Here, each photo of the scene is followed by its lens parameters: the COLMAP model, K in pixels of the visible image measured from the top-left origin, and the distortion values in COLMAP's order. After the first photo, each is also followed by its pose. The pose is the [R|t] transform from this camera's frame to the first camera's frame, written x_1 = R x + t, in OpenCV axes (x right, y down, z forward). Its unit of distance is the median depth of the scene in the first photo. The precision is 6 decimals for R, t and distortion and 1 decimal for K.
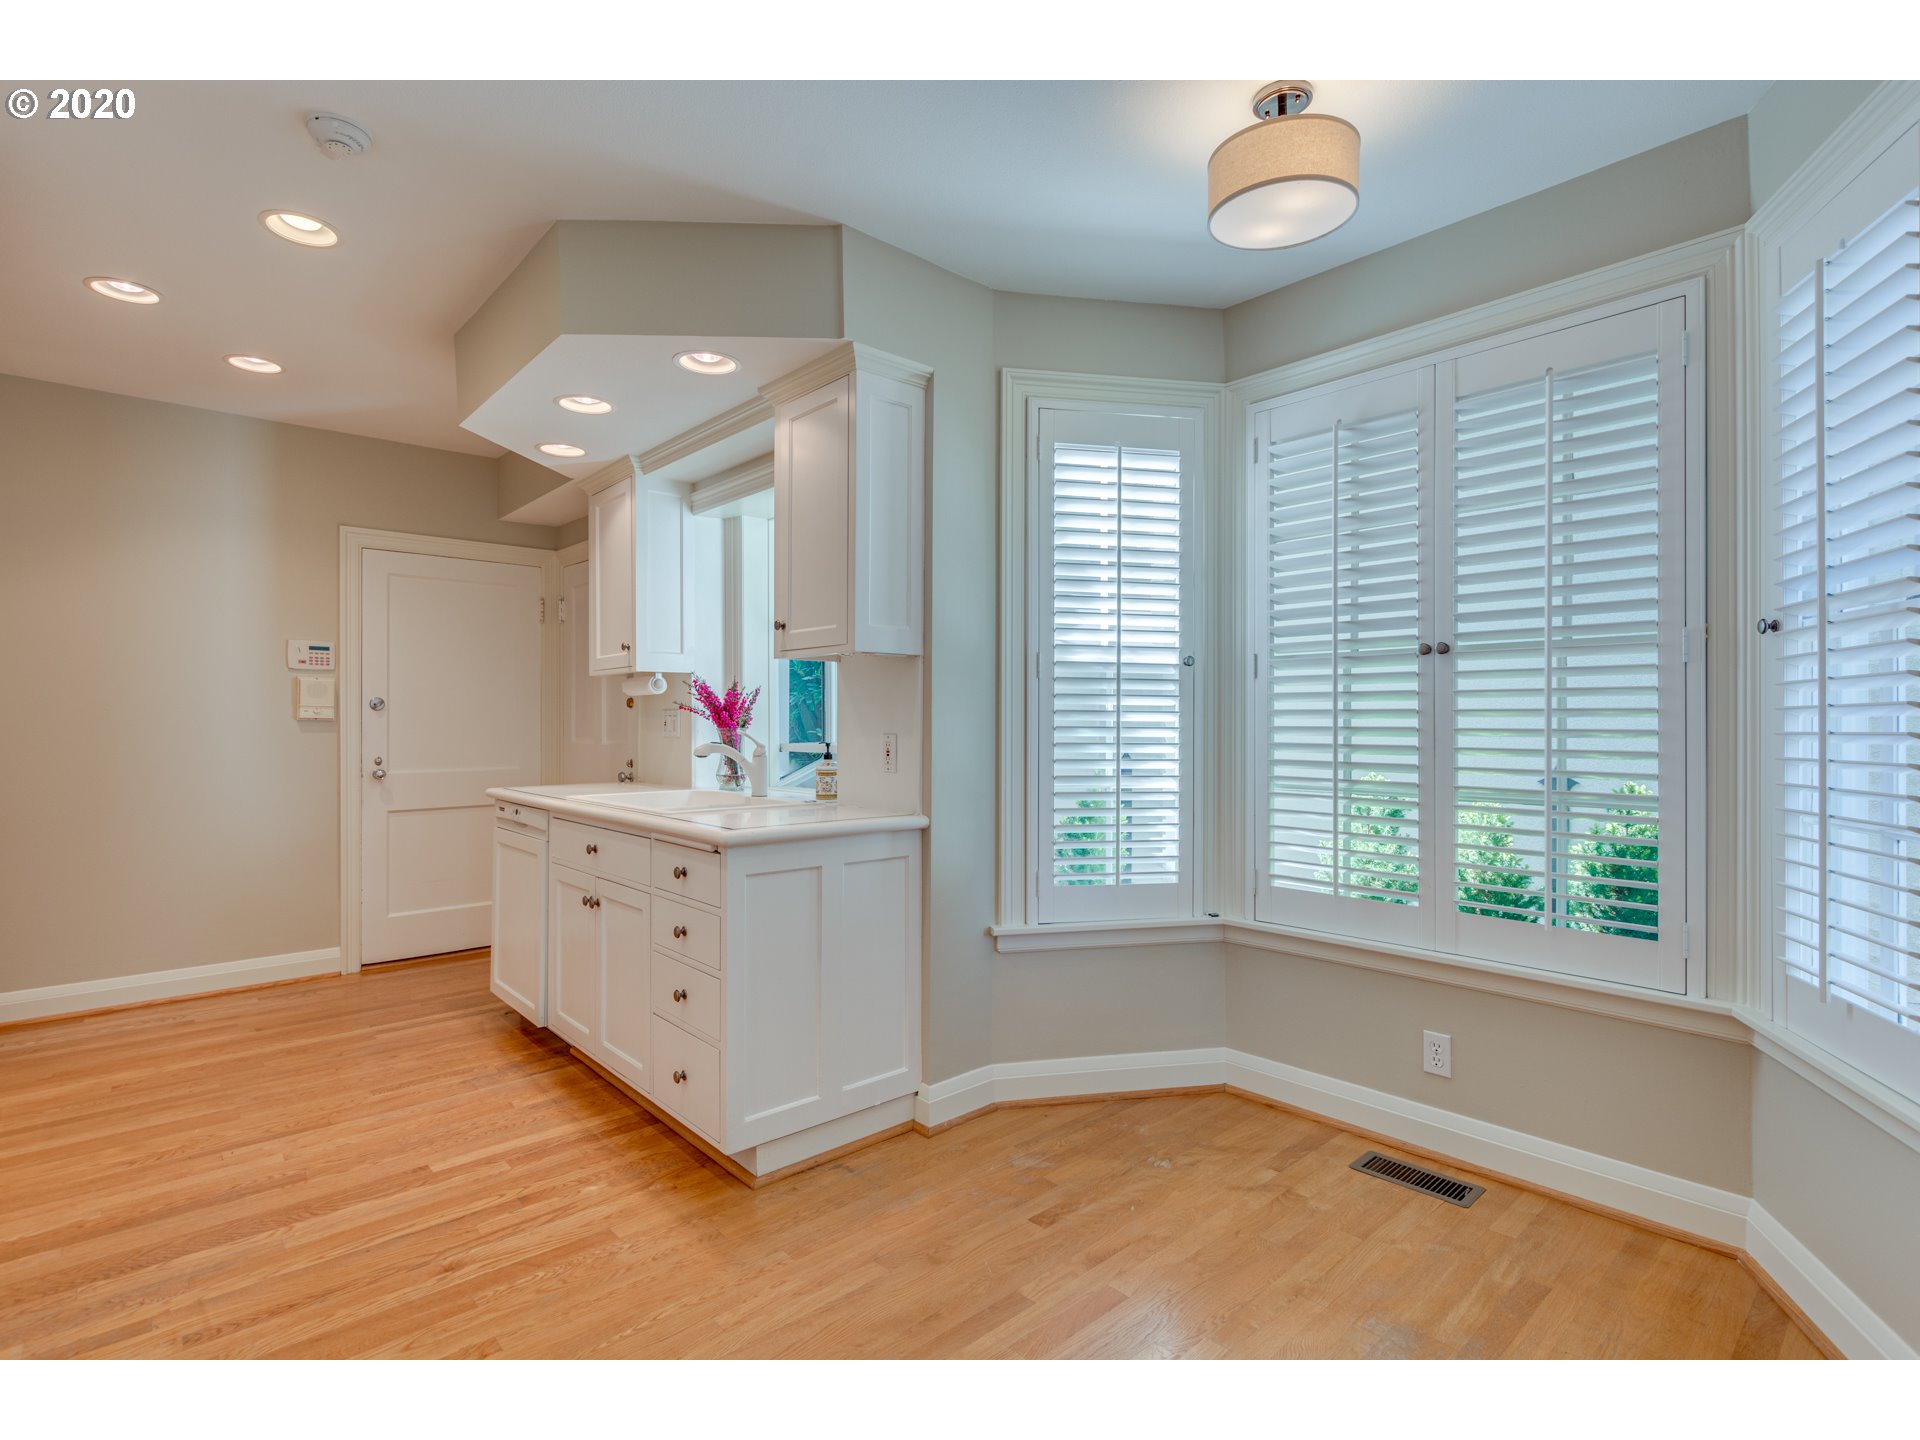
lens RADIAL K [[938.3, 0, 967.7], [0, 938.3, 708.0], [0, 0, 1]] dist [0.006693, 0.000306]
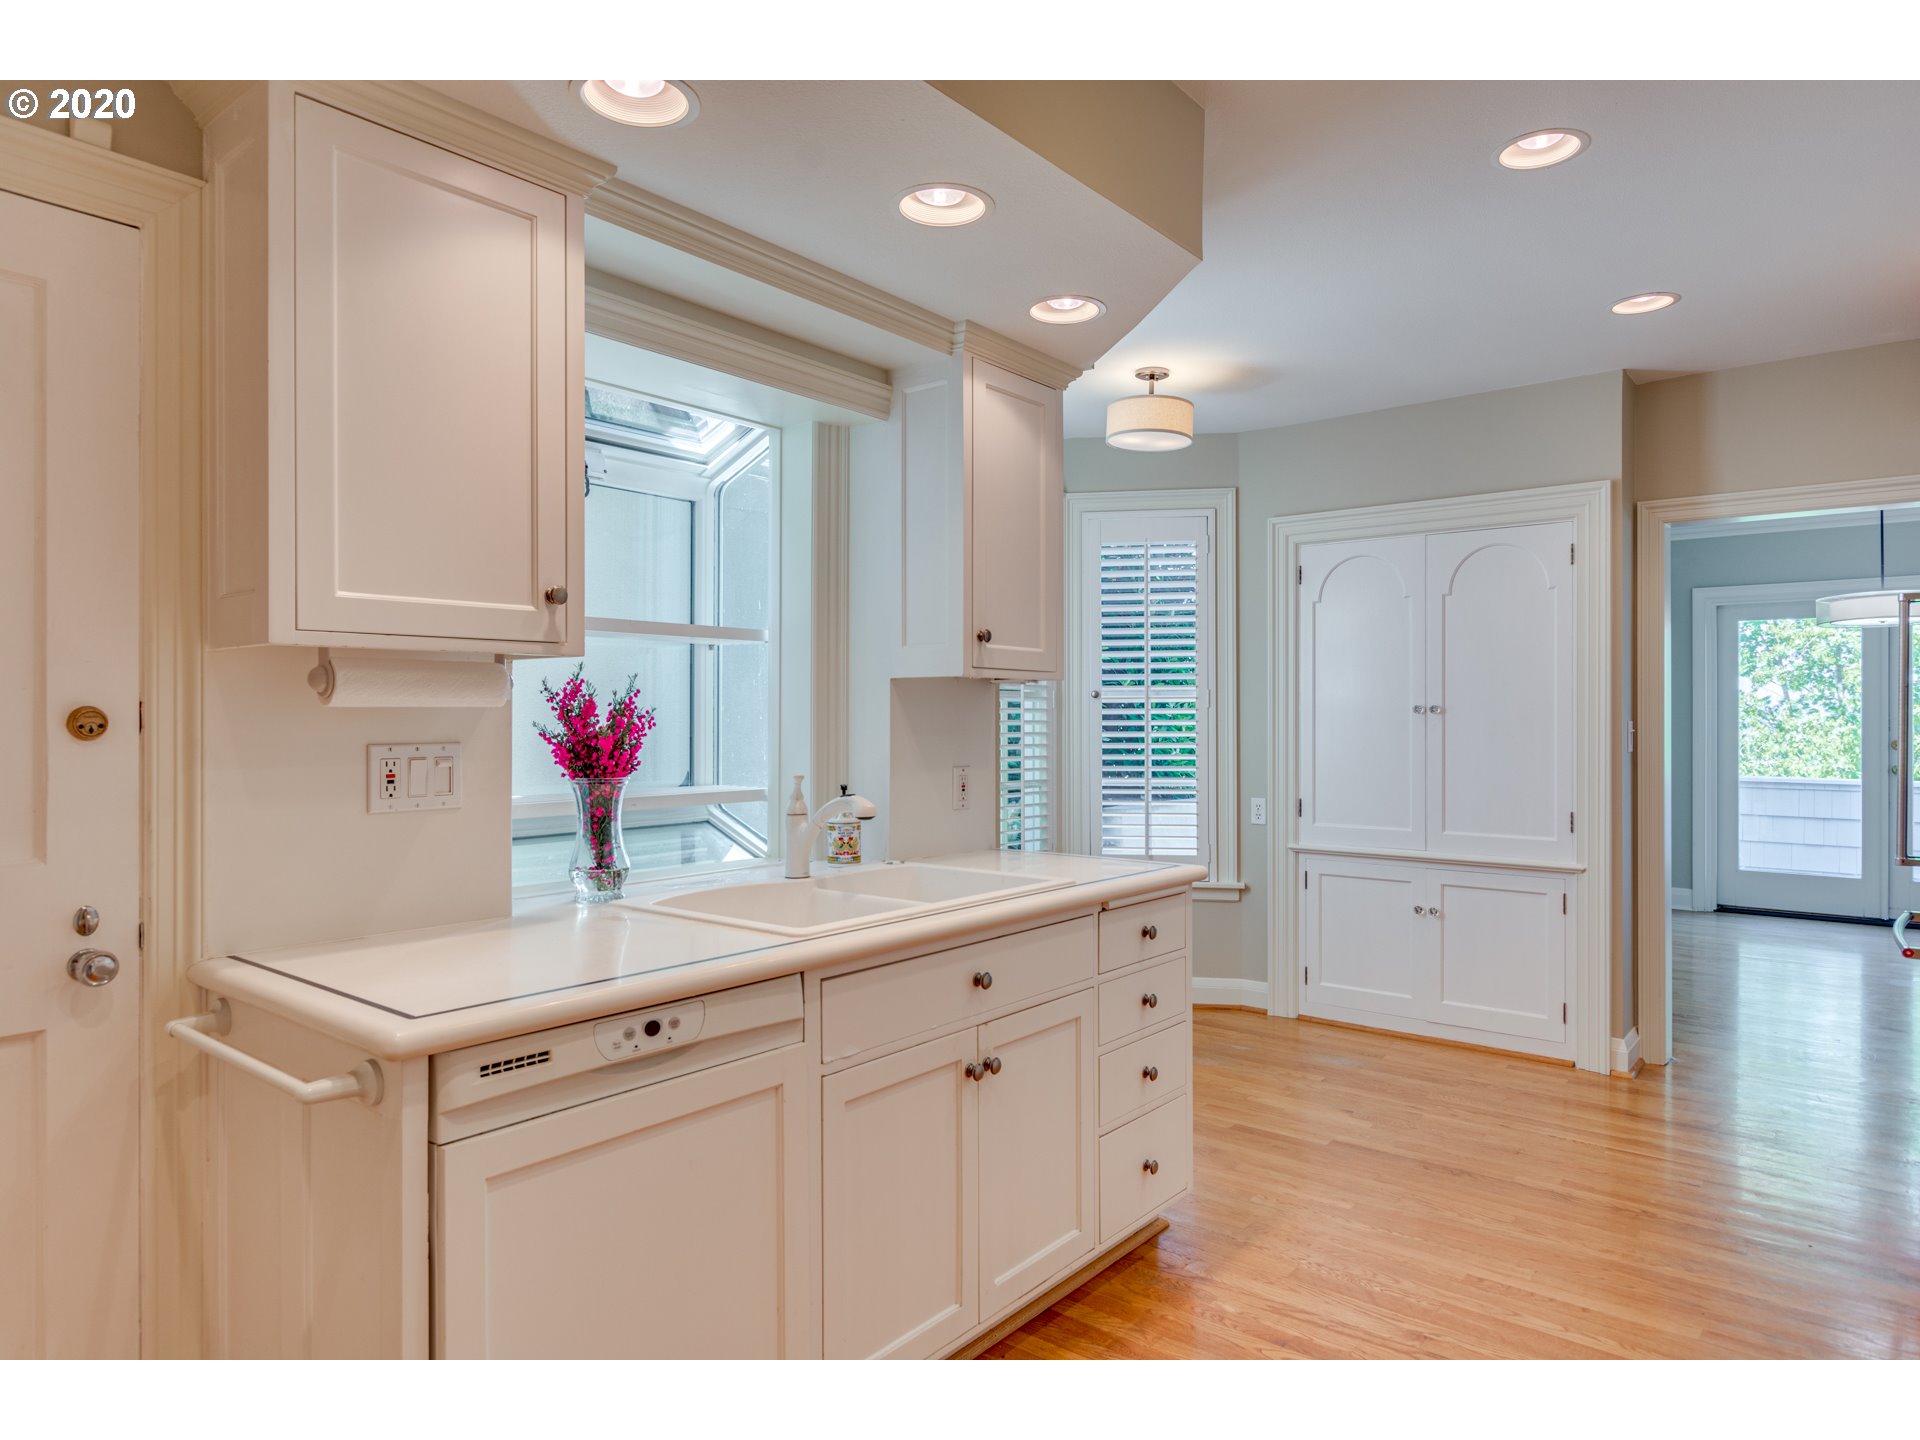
lens RADIAL K [[1168.1, 0, 950.0], [0, 1168.1, 719.5], [0, 0, 1]] dist [0.004214, -0.000998]
pose [[-0.140994, -0.001729, 0.990009, -1.440659], [0.000518, 0.999998, 0.001820, -0.020008], [-0.990010, 0.000770, -0.140993, 1.433672]]
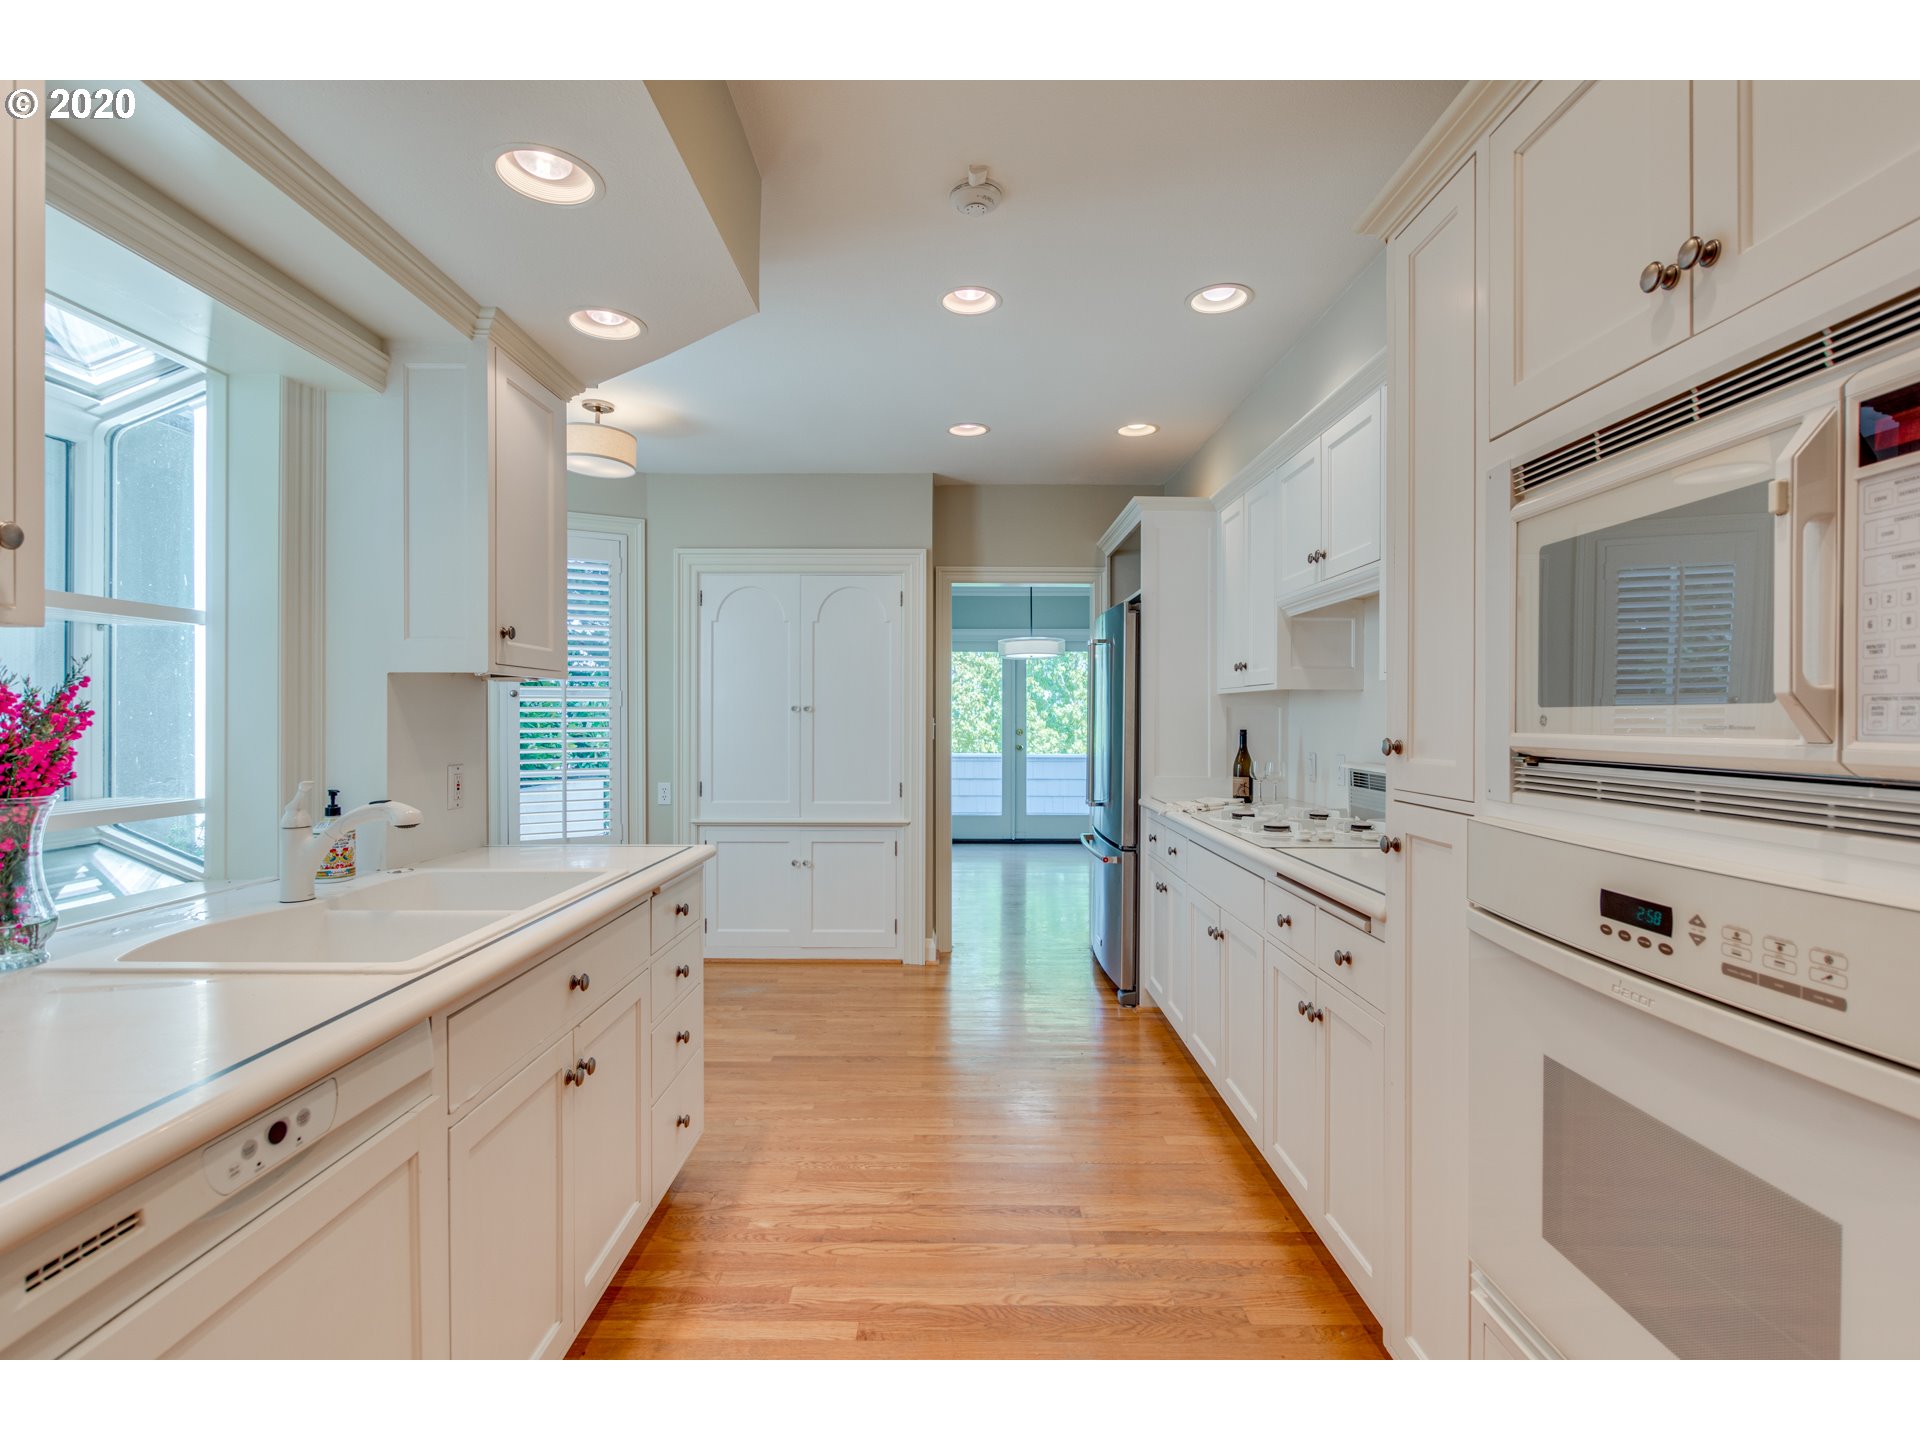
lens RADIAL K [[913.5, 0, 953.4], [0, 913.5, 720.2], [0, 0, 1]] dist [0.001909, -0.003073]
pose [[-0.733185, -0.004260, 0.680016, -1.220335], [-0.000516, 0.999984, 0.005708, -0.019907], [-0.680029, 0.003835, -0.733175, 1.603613]]
